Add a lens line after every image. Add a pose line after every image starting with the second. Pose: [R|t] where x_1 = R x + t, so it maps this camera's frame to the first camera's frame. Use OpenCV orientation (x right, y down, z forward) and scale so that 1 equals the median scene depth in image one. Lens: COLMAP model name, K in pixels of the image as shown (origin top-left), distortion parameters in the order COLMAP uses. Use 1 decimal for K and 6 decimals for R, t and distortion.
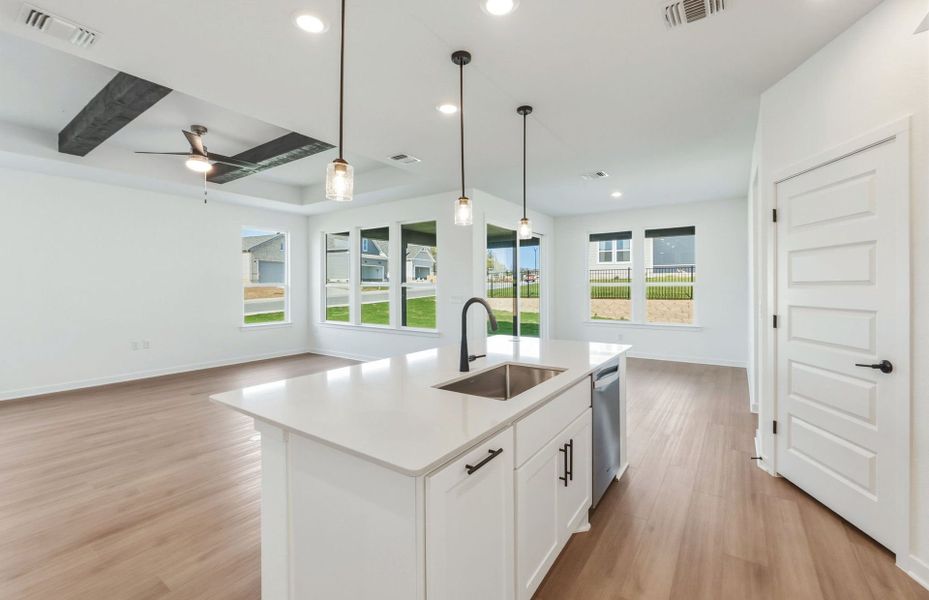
lens RADIAL K [[389.7, 0, 465.0], [0, 389.7, 285.2], [0, 0, 1]] dist [-0.003199, -0.000414]
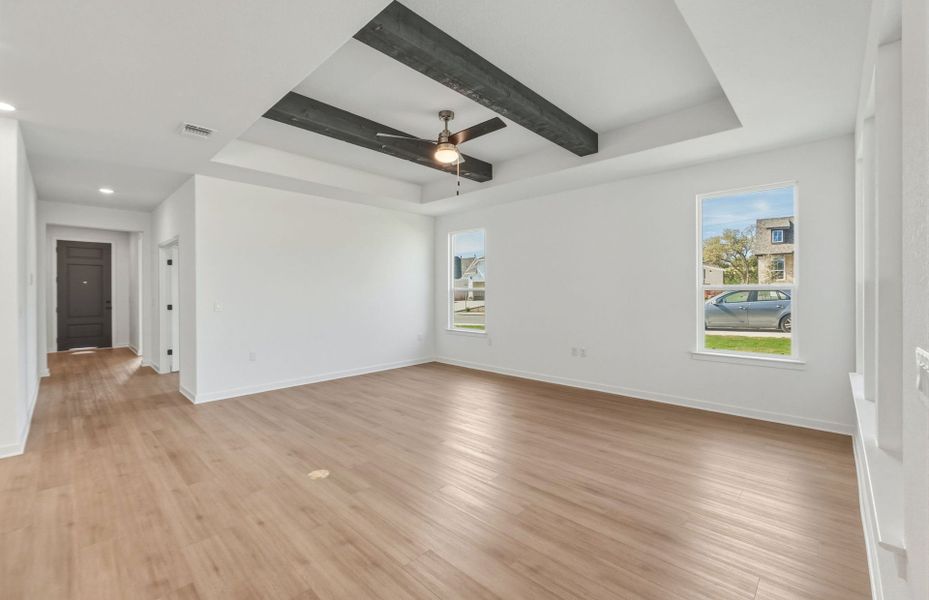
lens RADIAL K [[388.8, 0, 470.1], [0, 388.8, 293.1], [0, 0, 1]] dist [-0.014430, -0.000145]
pose [[-0.145123, 0.008146, -0.989380, 0.110530], [0.005403, 0.999958, 0.007440, 0.001126], [0.989399, -0.004266, -0.145161, 0.677488]]
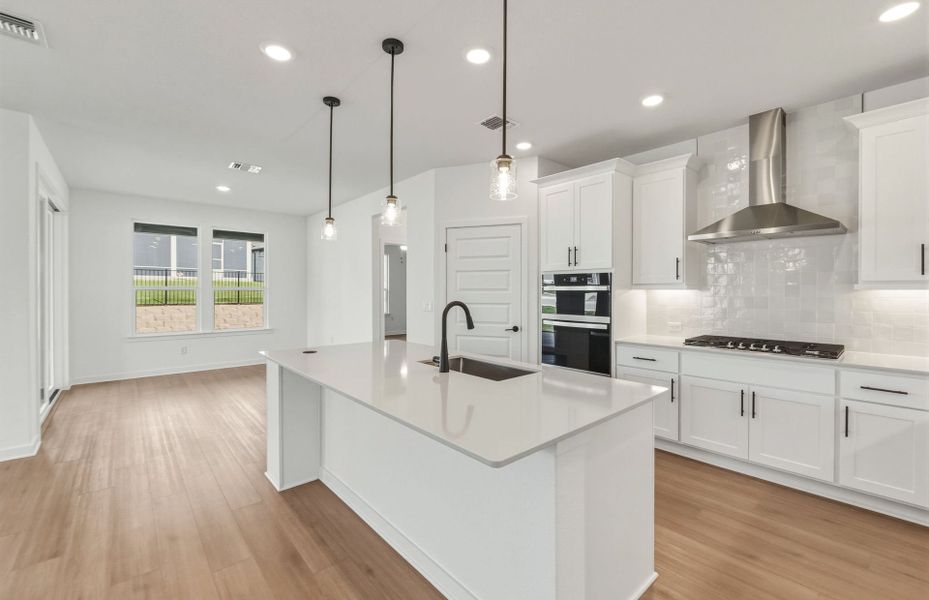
lens RADIAL K [[391.1, 0, 466.5], [0, 391.1, 292.3], [0, 0, 1]] dist [-0.004969, -0.000957]
pose [[0.239859, -0.001256, 0.970807, -0.284167], [-0.005721, 0.999980, 0.002707, 0.000590], [-0.970791, -0.006204, 0.239847, 0.194491]]
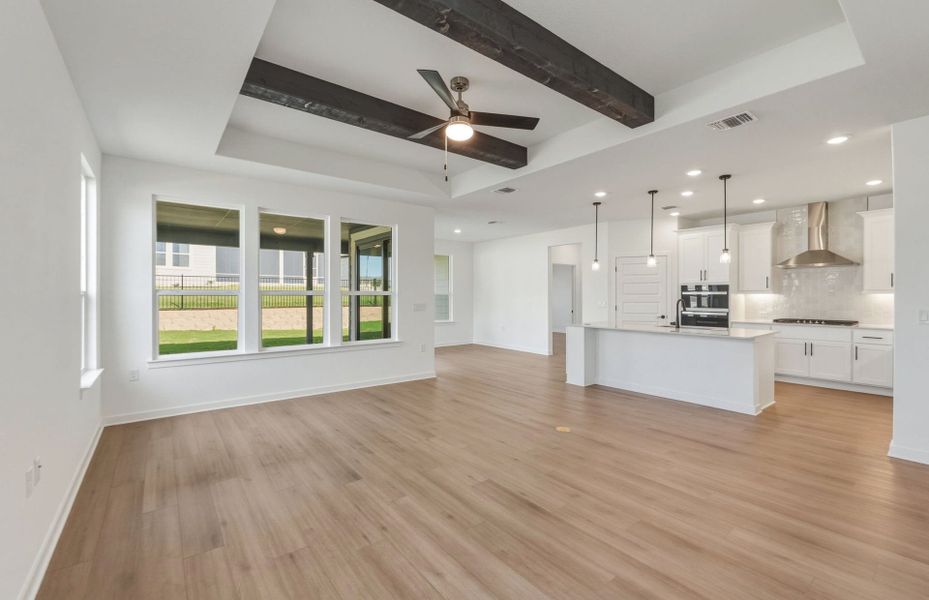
lens RADIAL K [[396.2, 0, 466.2], [0, 396.2, 297.1], [0, 0, 1]] dist [-0.001963, -0.000417]
pose [[0.296467, -0.002679, 0.955039, -0.805734], [-0.003407, 0.999987, 0.003863, 0.003144], [-0.955037, -0.004399, 0.296454, 0.437585]]
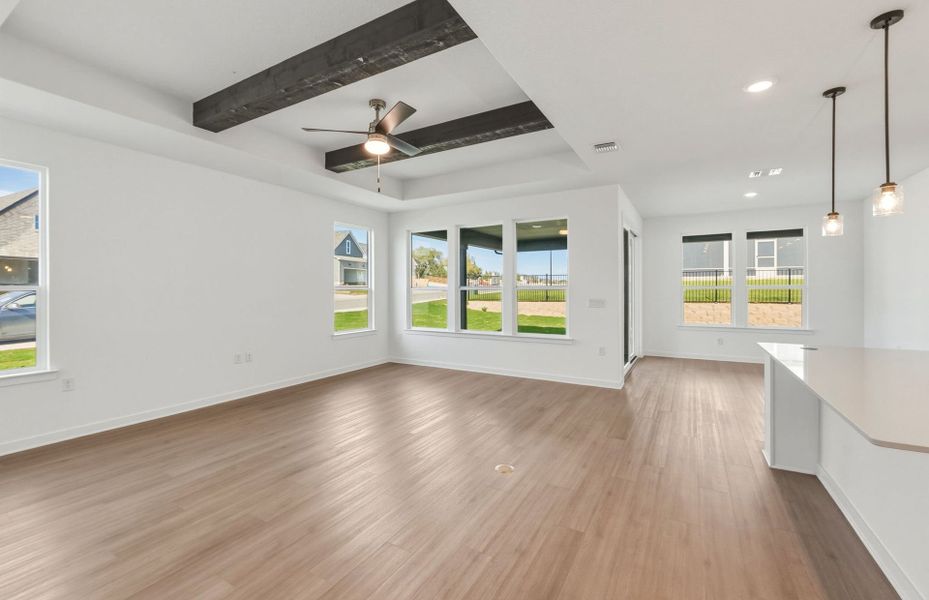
lens RADIAL K [[391.1, 0, 466.5], [0, 391.1, 292.3], [0, 0, 1]] dist [-0.004969, -0.000957]
pose [[0.996353, -0.001545, 0.085313, -0.323243], [0.000788, 0.999960, 0.008908, 0.001050], [-0.085324, -0.008809, 0.996314, 0.075410]]
